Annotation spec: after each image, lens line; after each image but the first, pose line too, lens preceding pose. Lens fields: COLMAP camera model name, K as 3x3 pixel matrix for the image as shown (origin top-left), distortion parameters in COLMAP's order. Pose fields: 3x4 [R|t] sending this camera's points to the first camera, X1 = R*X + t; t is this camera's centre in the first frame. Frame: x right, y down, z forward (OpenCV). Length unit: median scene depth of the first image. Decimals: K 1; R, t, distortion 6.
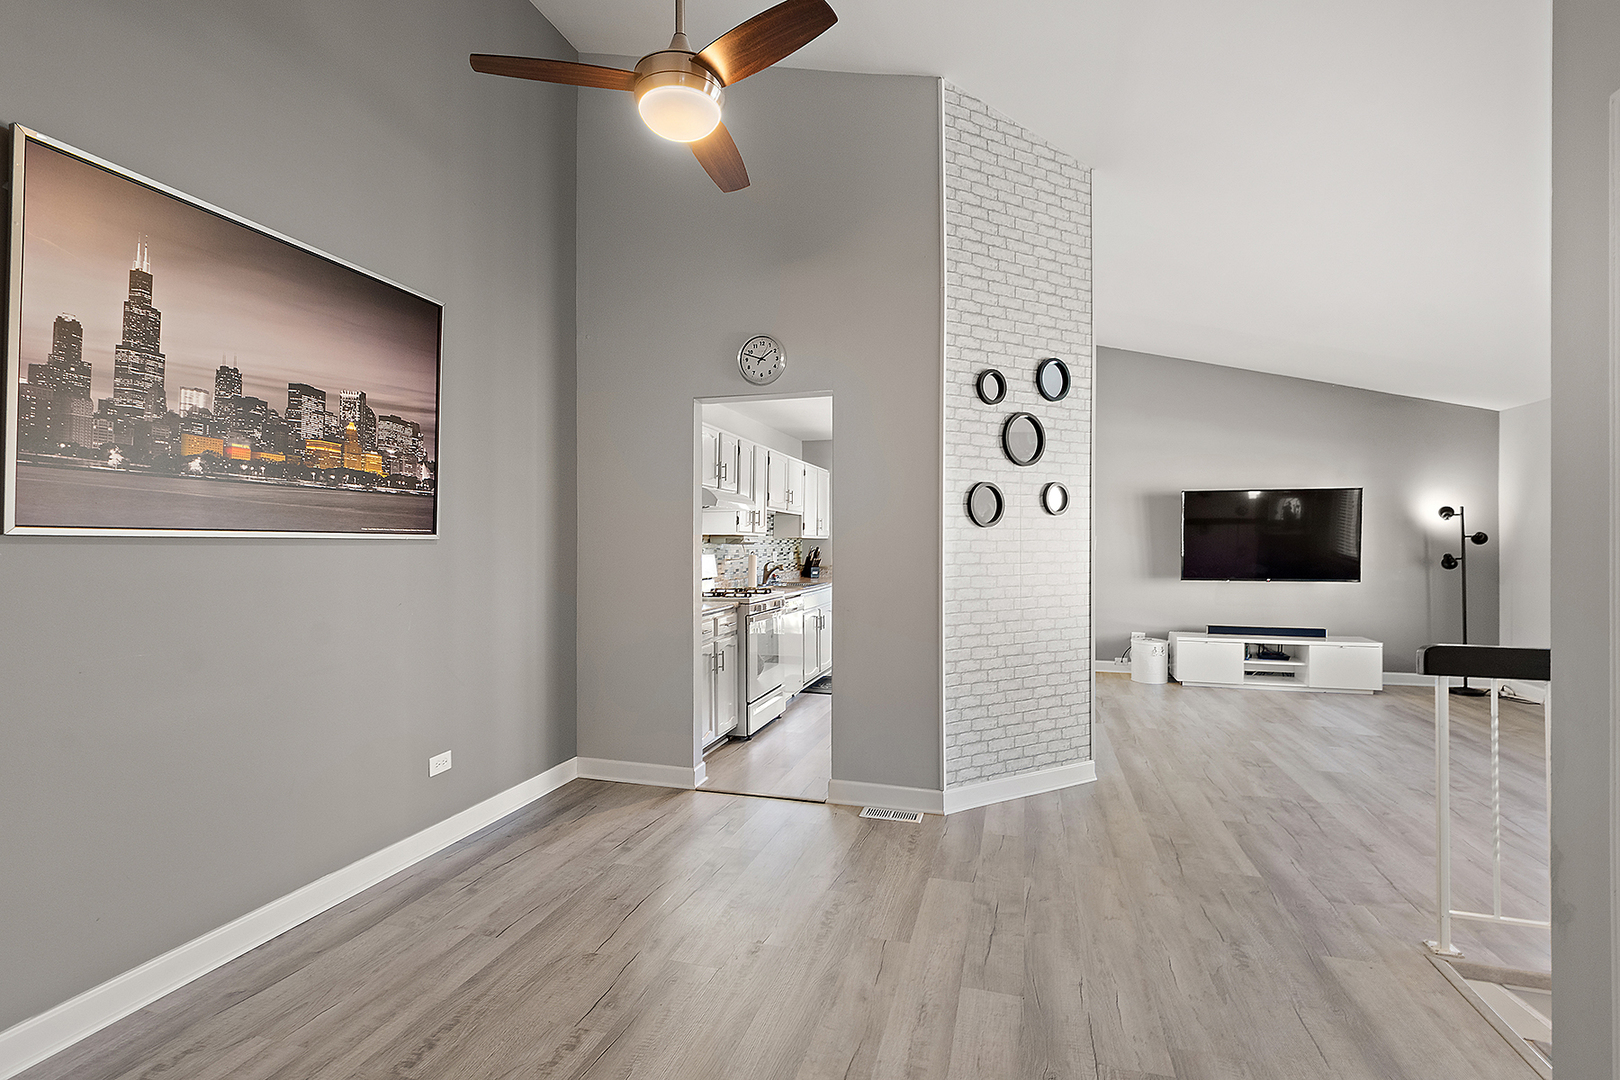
lens RADIAL K [[730.4, 0, 812.7], [0, 730.4, 533.0], [0, 0, 1]] dist [-0.001263, -0.001464]
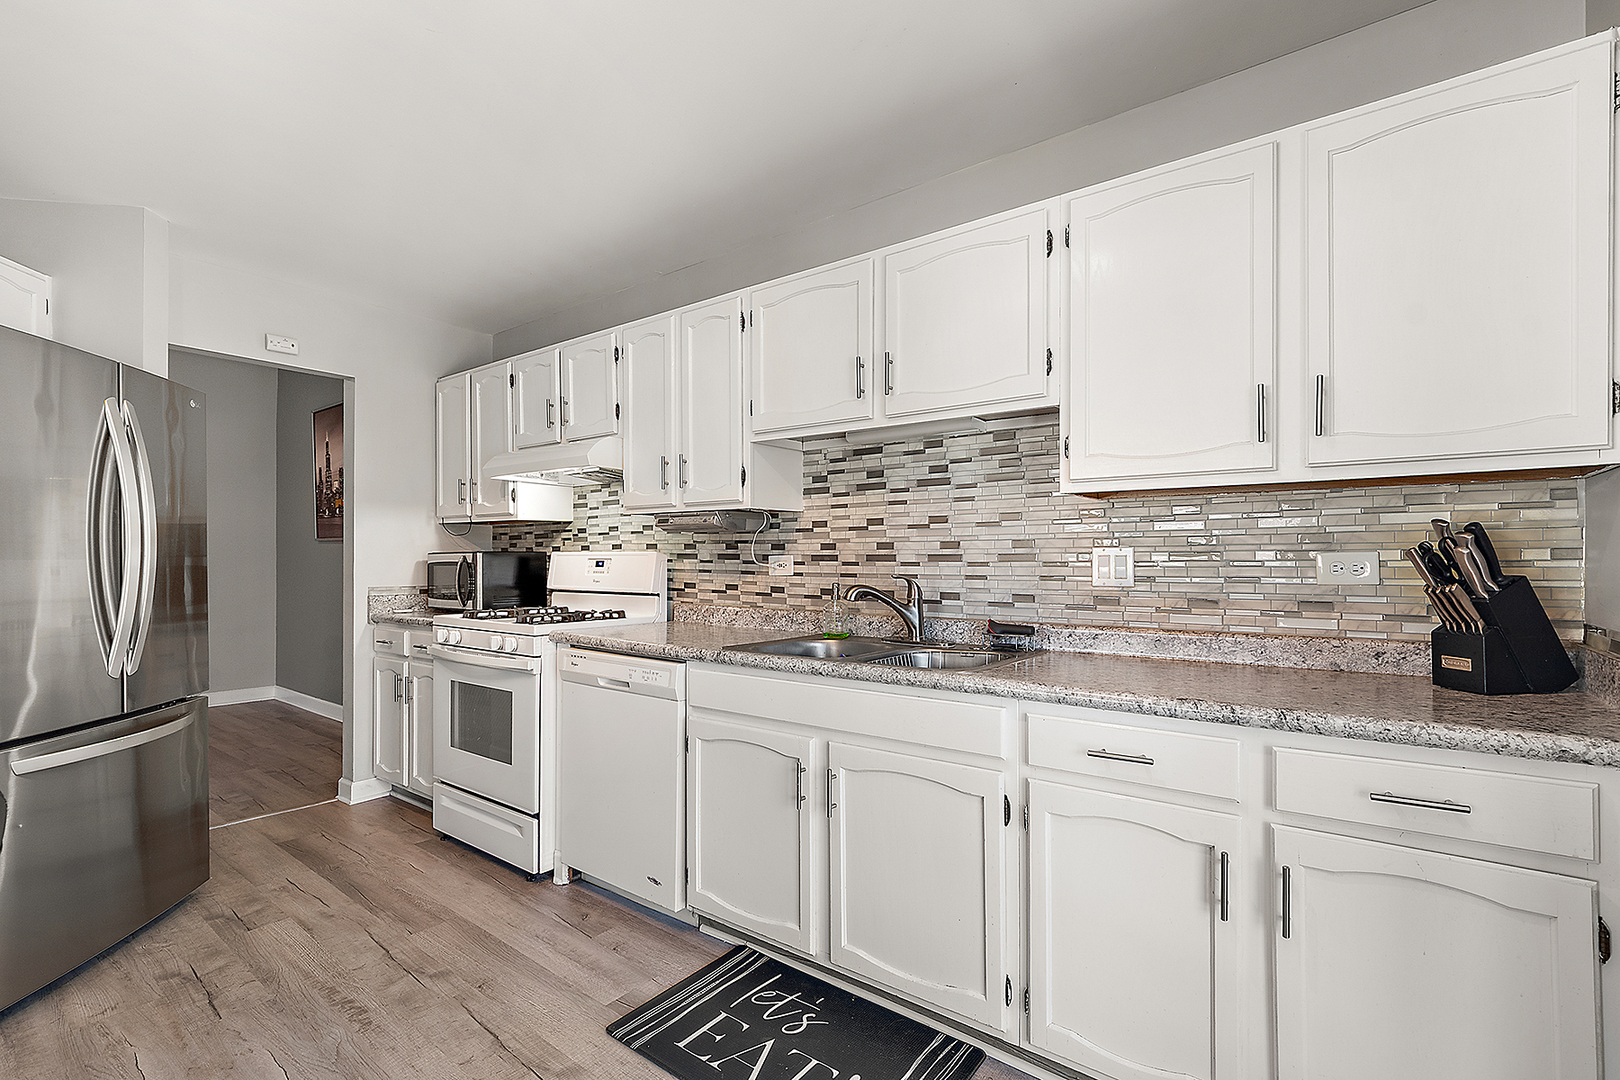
lens RADIAL K [[730.4, 0, 808.2], [0, 730.4, 555.1], [0, 0, 1]] dist [-0.001263, -0.001464]
pose [[-0.362378, -0.006985, -0.932005, 0.559436], [0.011526, 0.999862, -0.011975, 0.064876], [0.931960, -0.015081, -0.362247, 2.161296]]
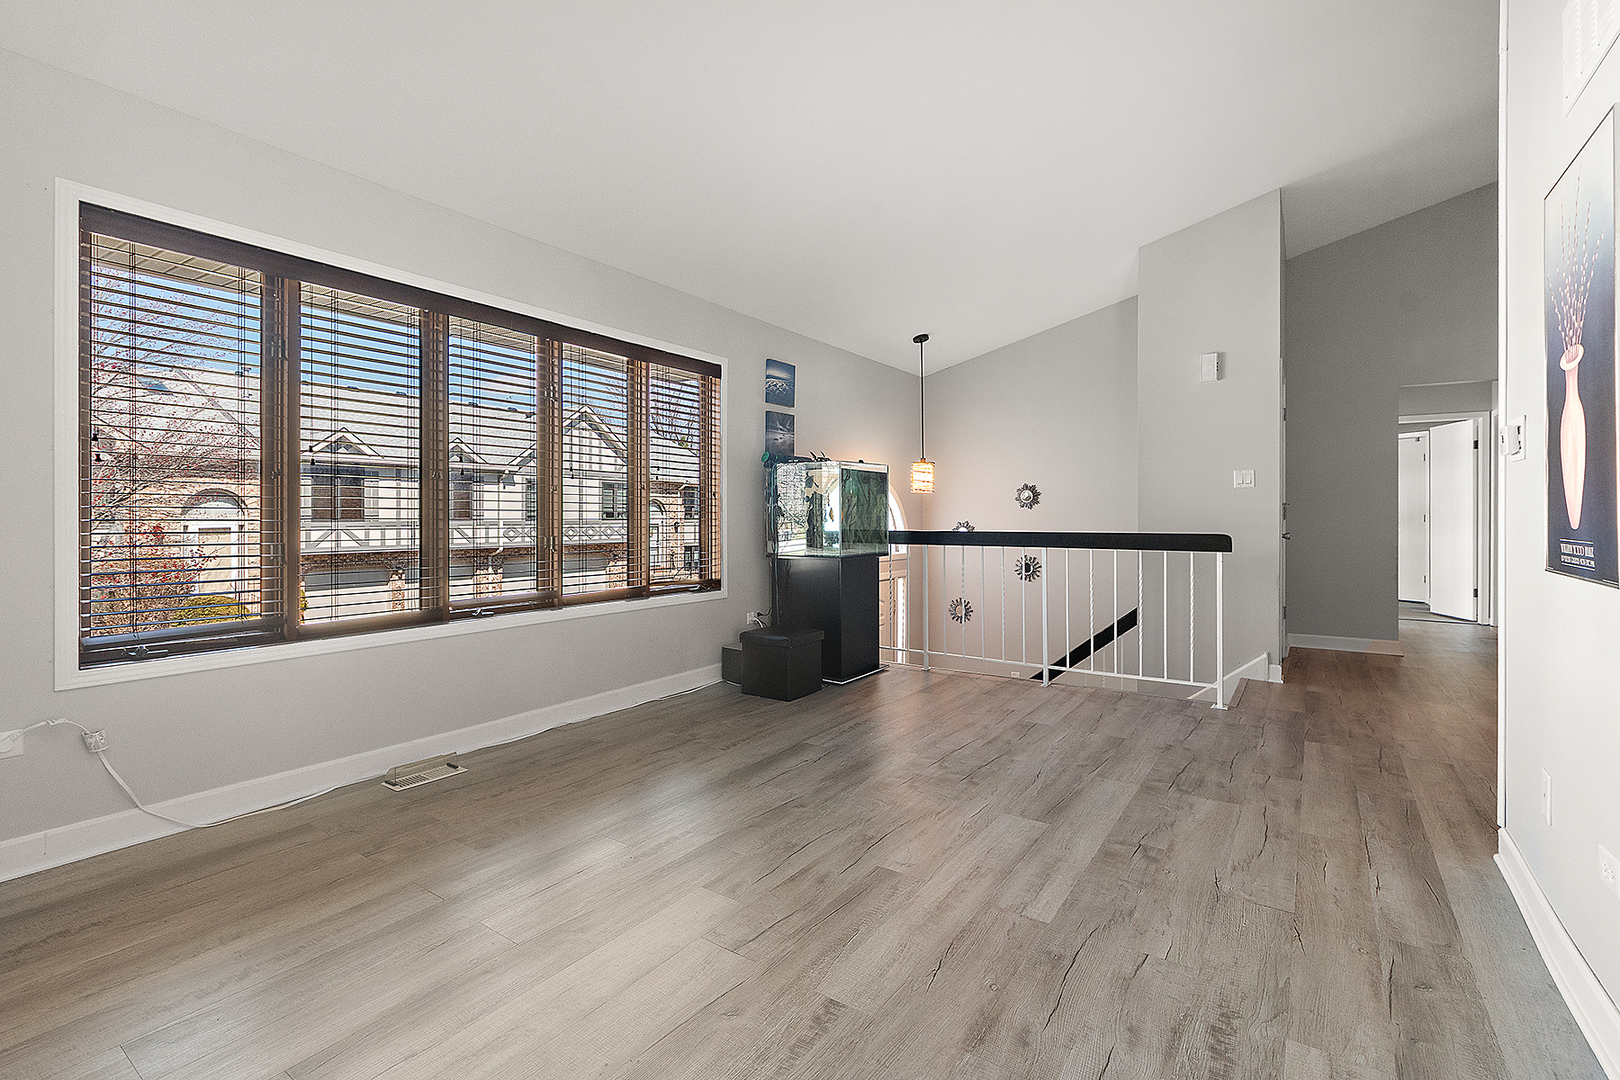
lens RADIAL K [[730.4, 0, 804.7], [0, 730.4, 527.5], [0, 0, 1]] dist [-0.001263, -0.001464]
pose [[-0.948108, -0.006986, 0.317871, 0.850924], [-0.005972, 0.999973, 0.004164, 0.092129], [-0.317892, 0.002049, -0.948125, 2.018341]]
